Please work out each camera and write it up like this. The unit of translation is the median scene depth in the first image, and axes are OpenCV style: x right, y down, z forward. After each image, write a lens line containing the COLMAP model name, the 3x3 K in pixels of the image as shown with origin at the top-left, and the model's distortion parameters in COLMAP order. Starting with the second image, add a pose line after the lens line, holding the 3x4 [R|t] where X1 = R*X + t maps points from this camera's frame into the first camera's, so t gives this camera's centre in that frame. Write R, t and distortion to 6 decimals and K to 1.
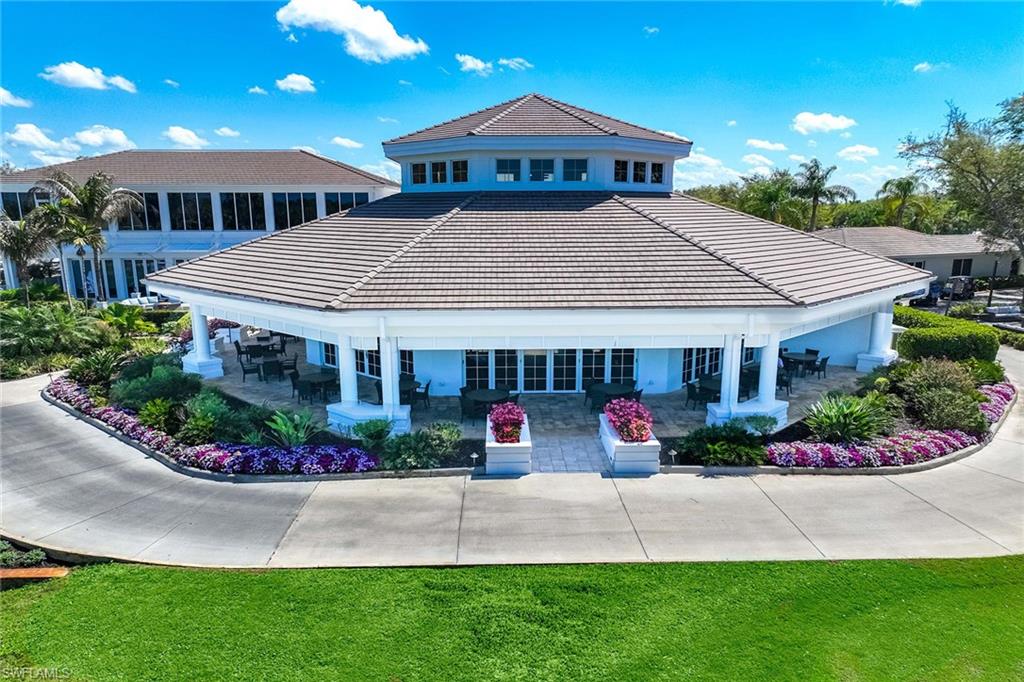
lens RADIAL K [[727.3, 0, 511.2], [0, 727.3, 344.6], [0, 0, 1]] dist [0.013435, 0.008818]
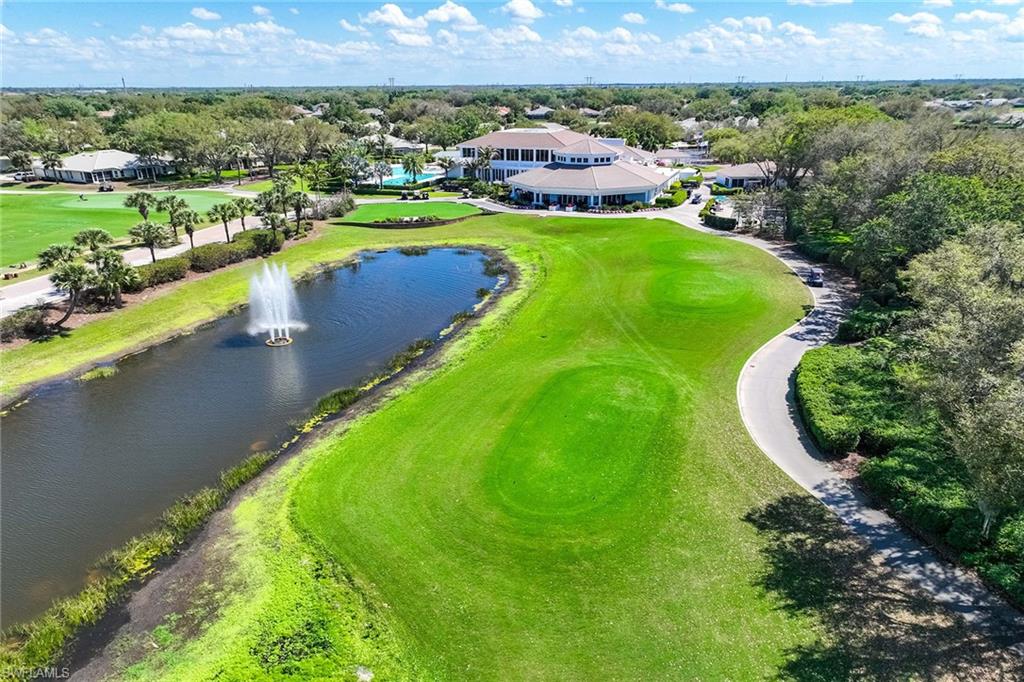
lens RADIAL K [[727.3, 0, 511.6], [0, 727.3, 341.2], [0, 0, 1]] dist [0.013435, 0.008818]
pose [[0.914694, 0.132839, -0.381693, 0.928341], [-0.070937, 0.982547, 0.171957, 0.079660], [0.397874, -0.130212, 0.908153, -2.105838]]
